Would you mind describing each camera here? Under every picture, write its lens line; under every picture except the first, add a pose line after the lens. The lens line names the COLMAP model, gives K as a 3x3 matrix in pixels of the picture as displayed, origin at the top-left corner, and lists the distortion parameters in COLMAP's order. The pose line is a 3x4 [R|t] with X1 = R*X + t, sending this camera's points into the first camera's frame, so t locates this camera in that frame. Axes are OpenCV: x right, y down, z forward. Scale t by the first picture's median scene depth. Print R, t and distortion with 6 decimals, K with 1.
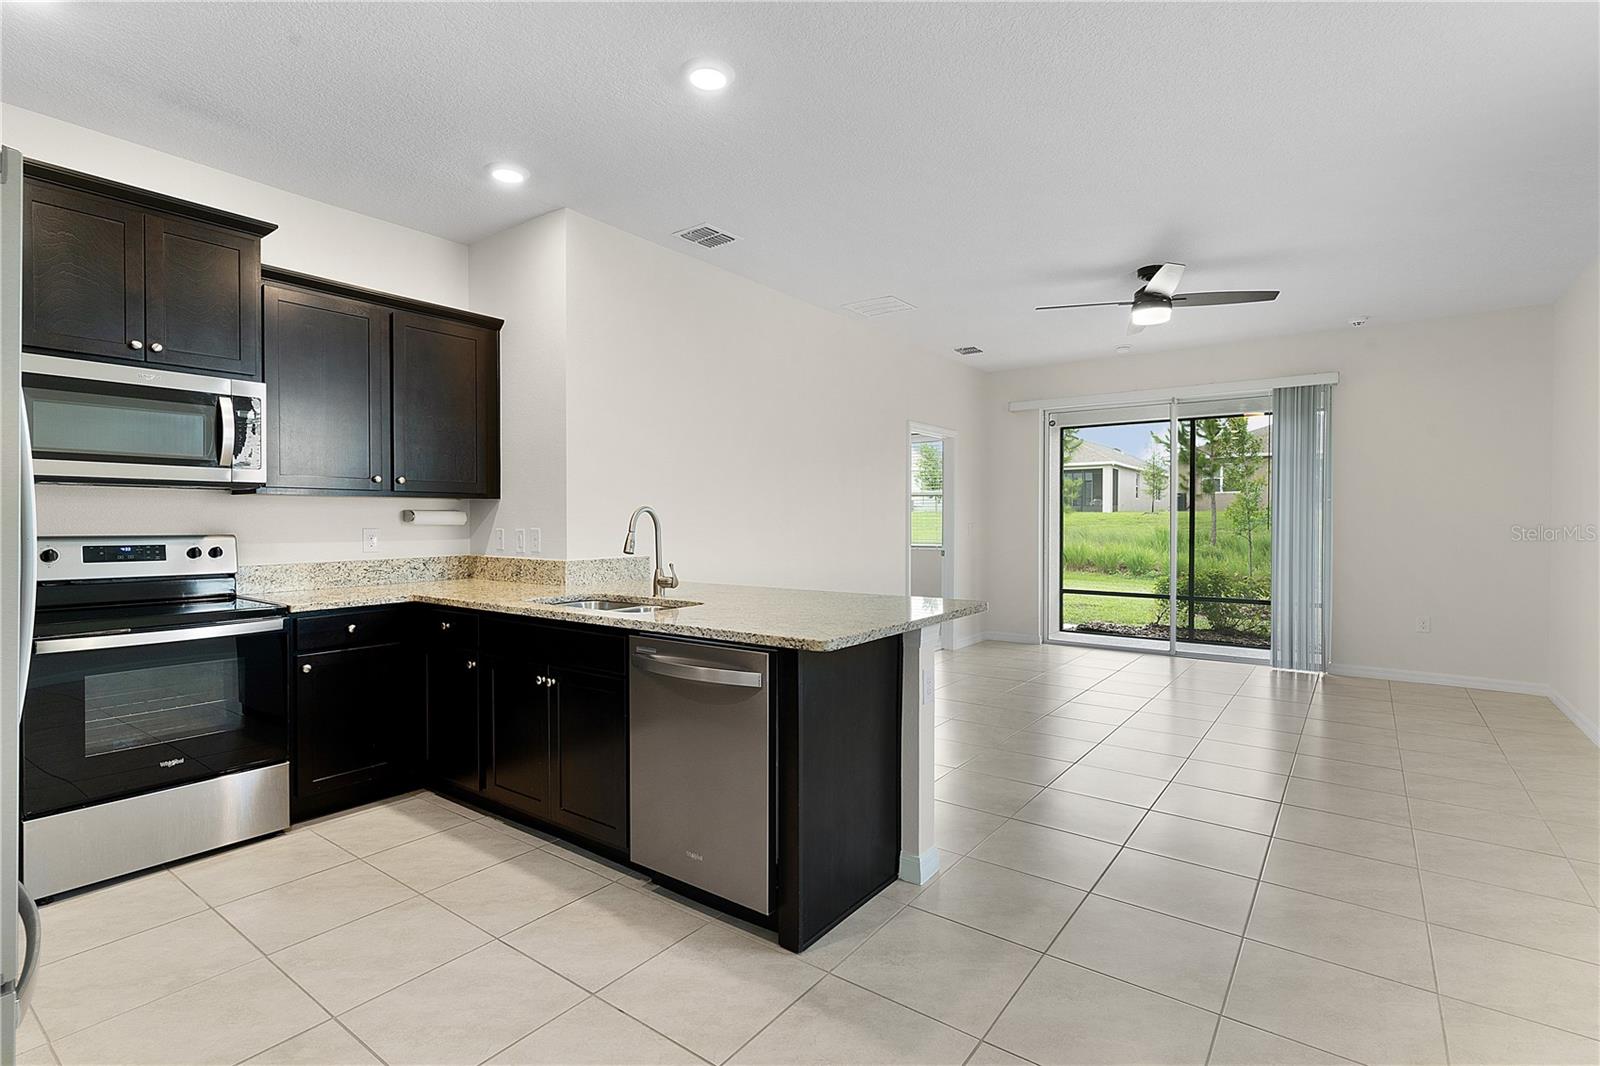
lens RADIAL K [[770.2, 0, 790.9], [0, 770.2, 531.3], [0, 0, 1]] dist [0.001714, 0.000359]
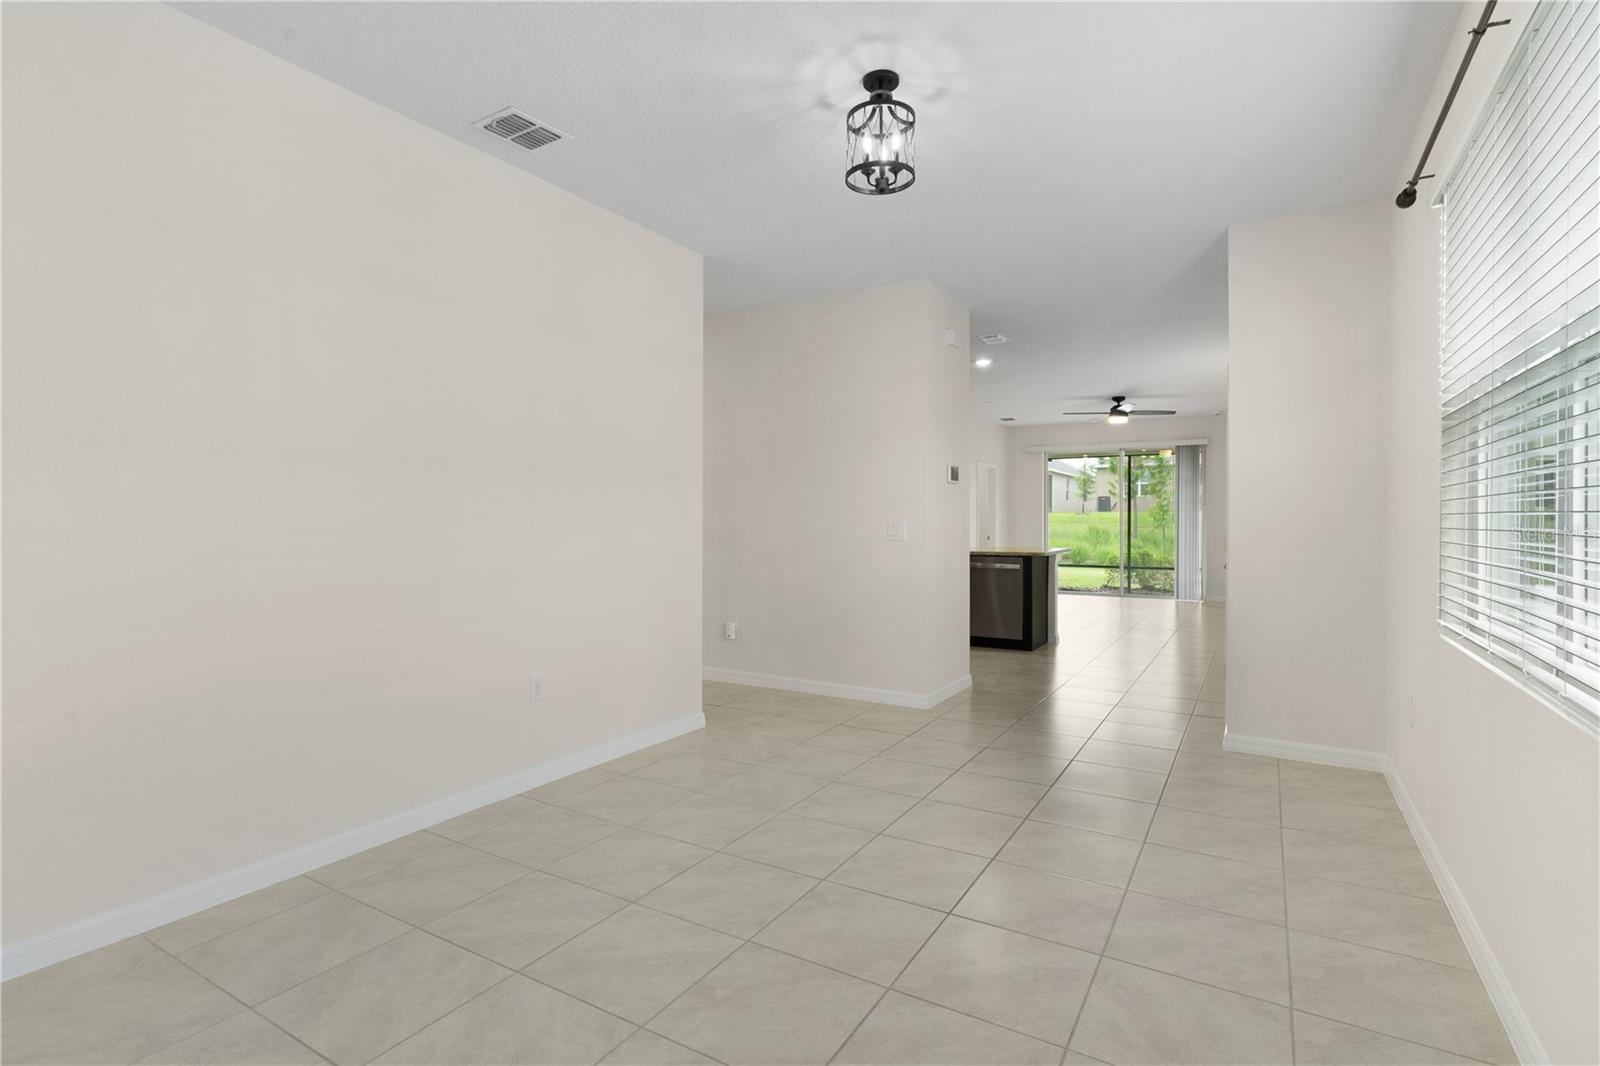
lens RADIAL K [[770.2, 0, 806.7], [0, 770.2, 527.4], [0, 0, 1]] dist [0.001714, 0.000359]
pose [[0.994678, -0.000186, 0.103032, -0.313317], [0.000696, 0.999988, -0.004917, 0.010896], [-0.103030, 0.004962, 0.994666, -0.526128]]
